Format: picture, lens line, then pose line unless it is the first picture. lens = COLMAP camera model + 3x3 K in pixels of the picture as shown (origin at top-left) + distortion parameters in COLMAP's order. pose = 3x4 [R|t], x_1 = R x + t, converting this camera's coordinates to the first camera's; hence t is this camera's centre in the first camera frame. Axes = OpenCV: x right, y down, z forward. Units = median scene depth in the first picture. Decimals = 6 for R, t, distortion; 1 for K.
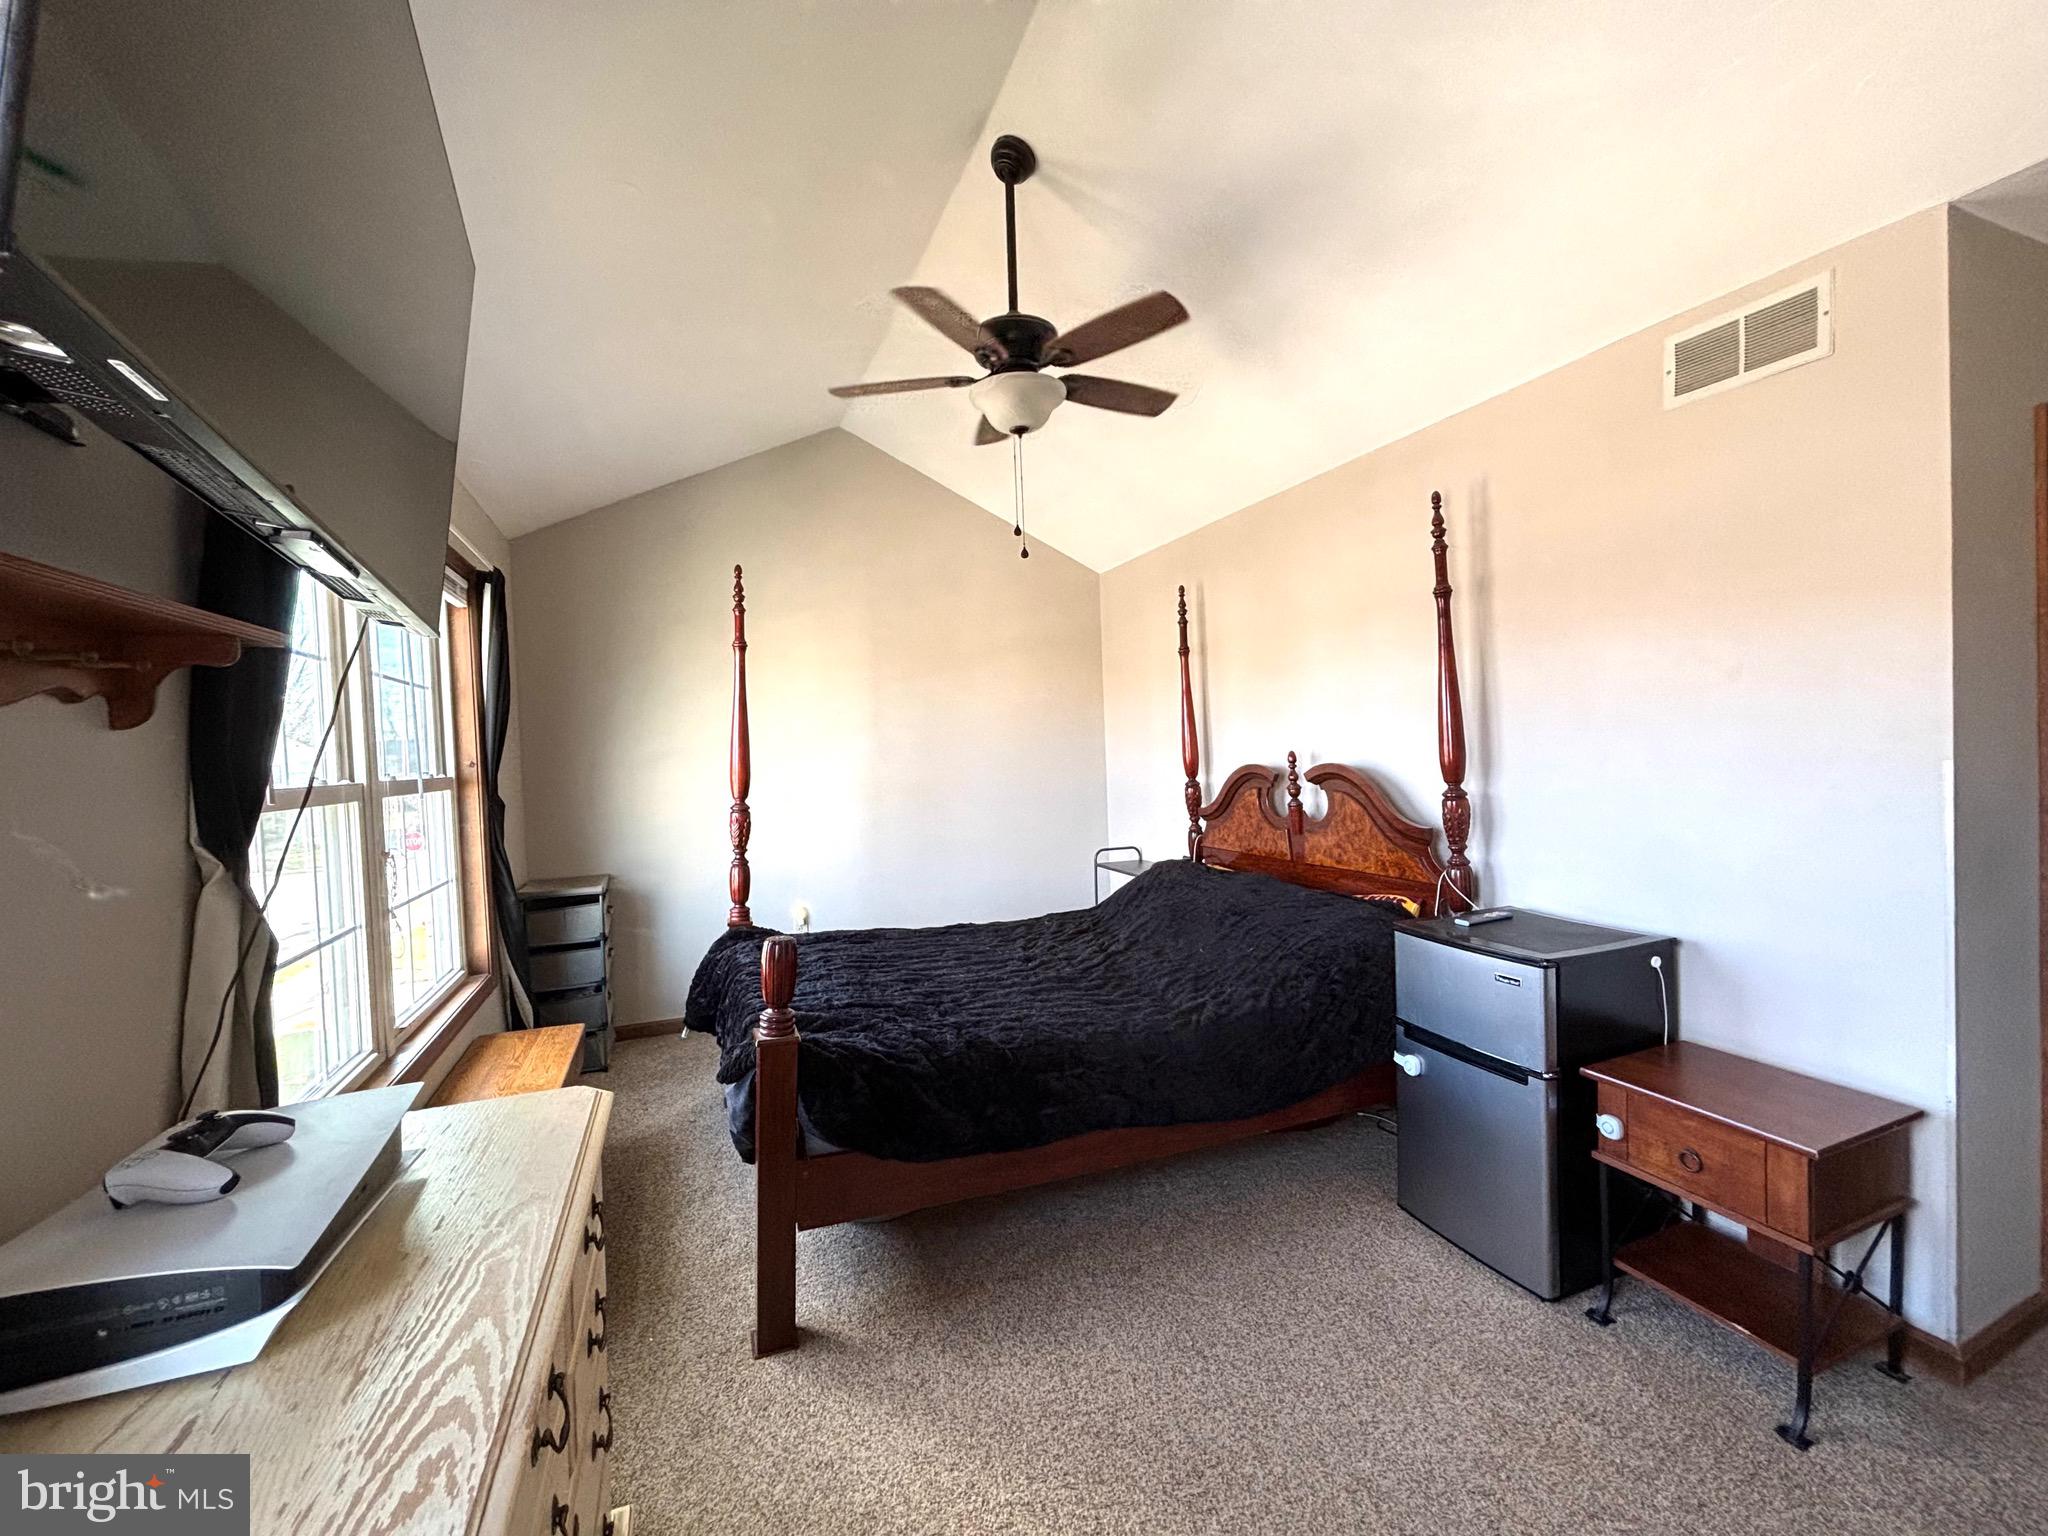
lens RADIAL K [[820.8, 0, 1024.0], [0, 820.8, 768.0], [0, 0, 1]] dist [0.019367, -0.000063]
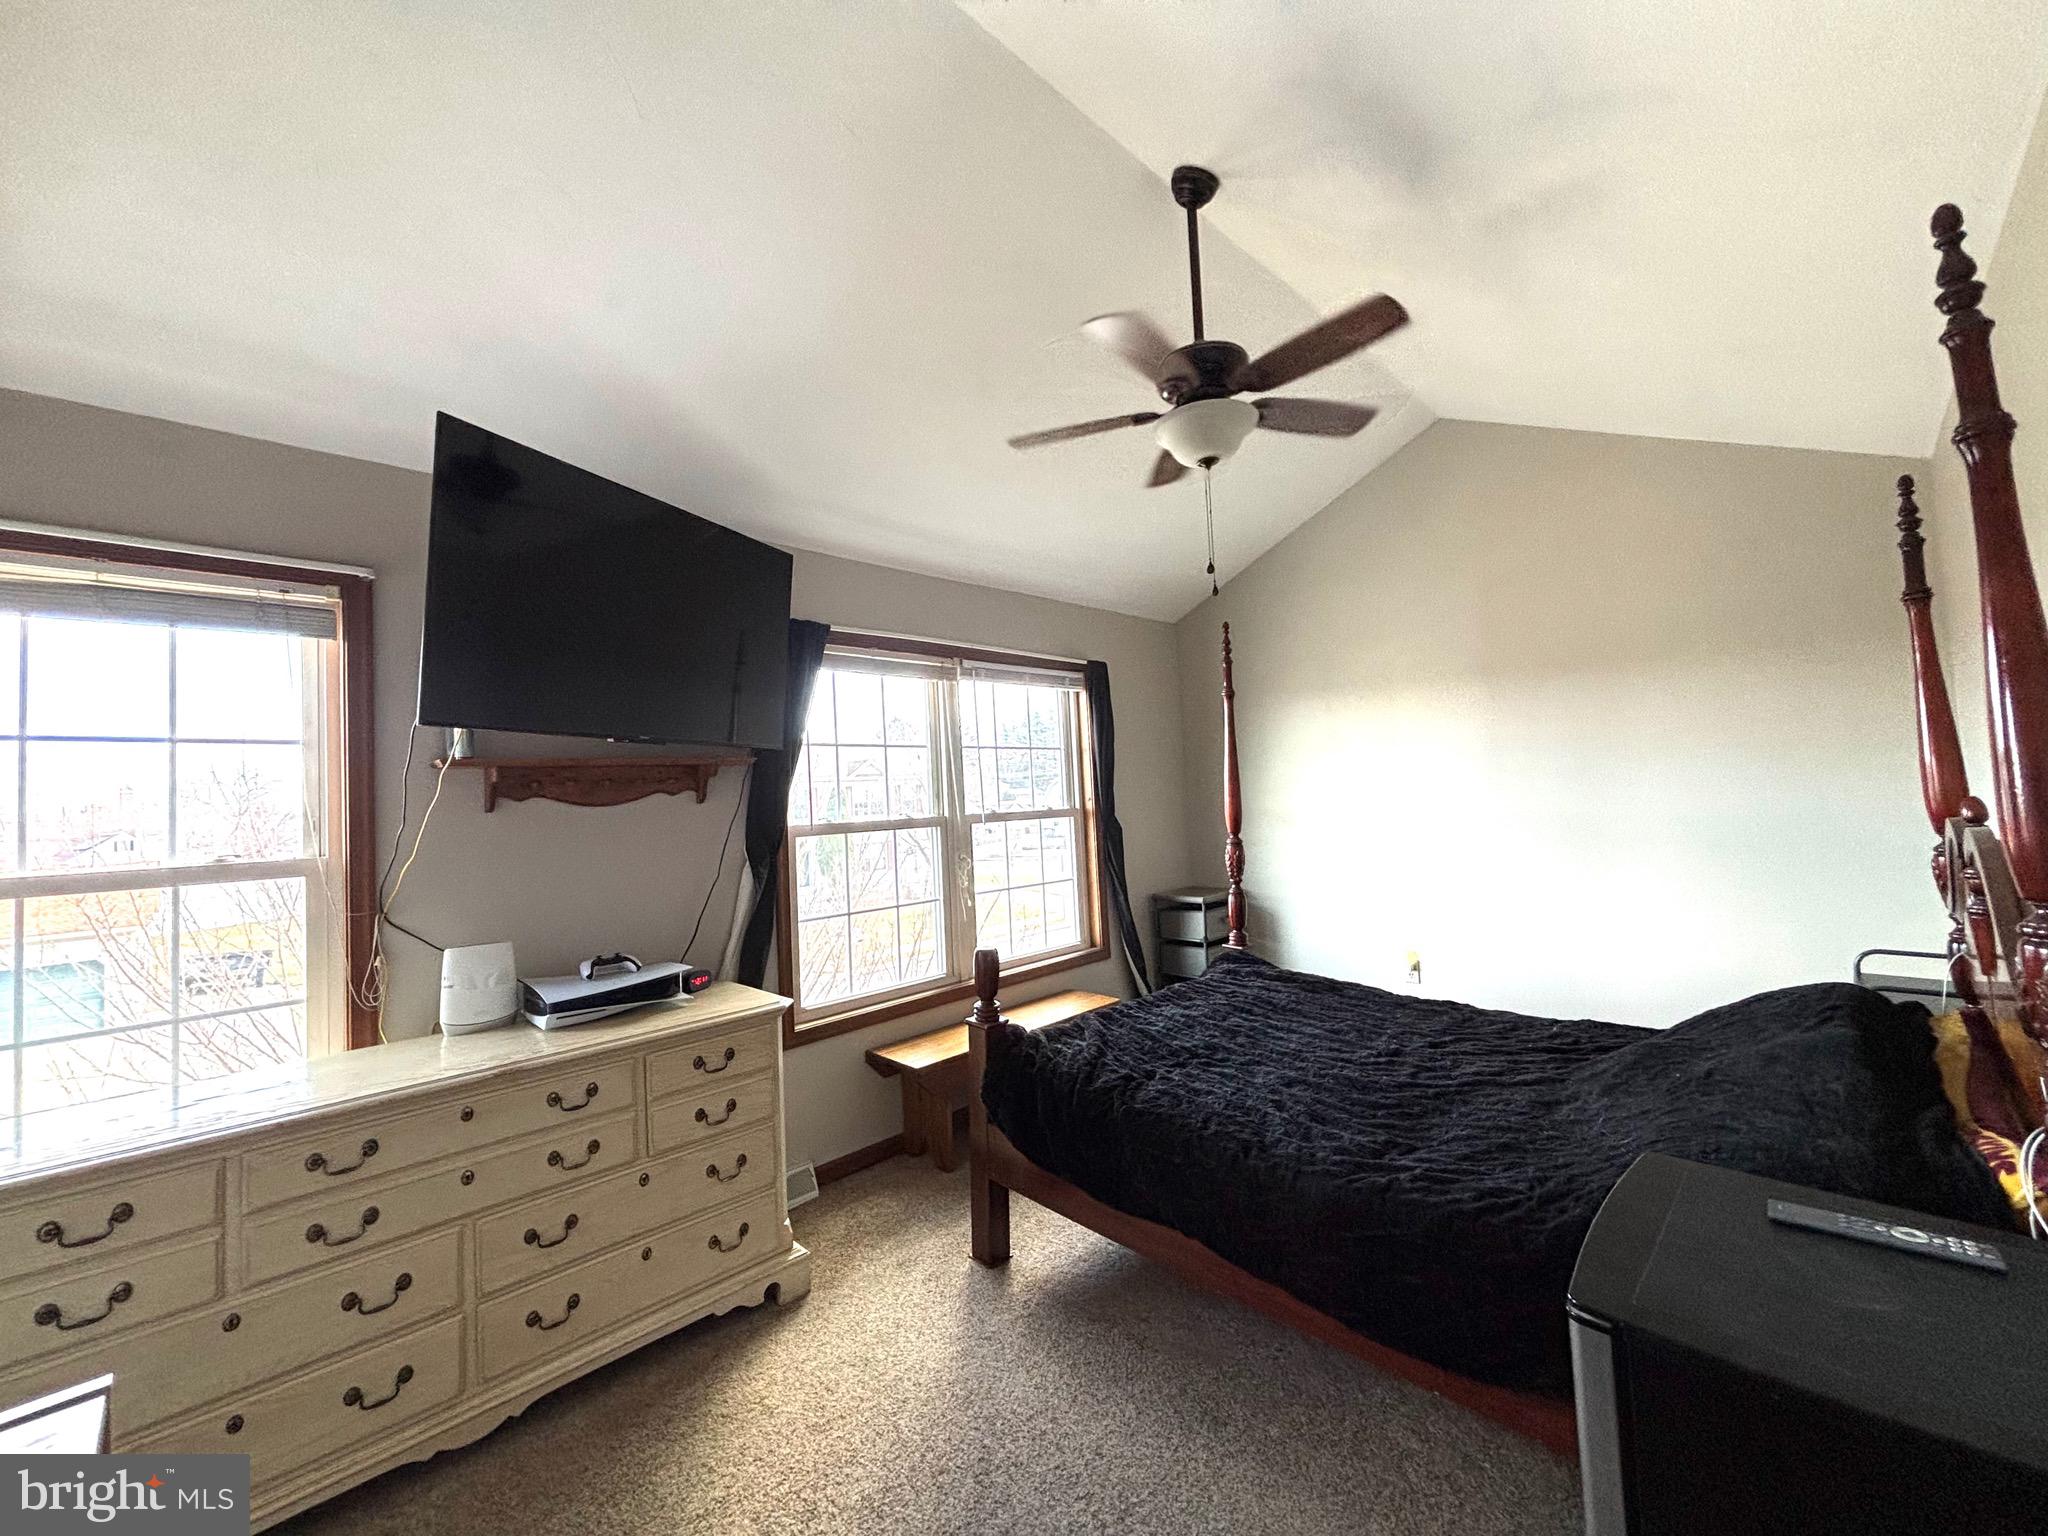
lens RADIAL K [[826.4, 0, 1024.0], [0, 826.4, 768.0], [0, 0, 1]] dist [-0.000149, -0.000086]
pose [[0.381909, -0.018383, -0.924017, 0.658359], [0.014803, 0.999796, -0.013772, -0.045041], [0.924081, -0.008419, 0.382103, 0.378374]]
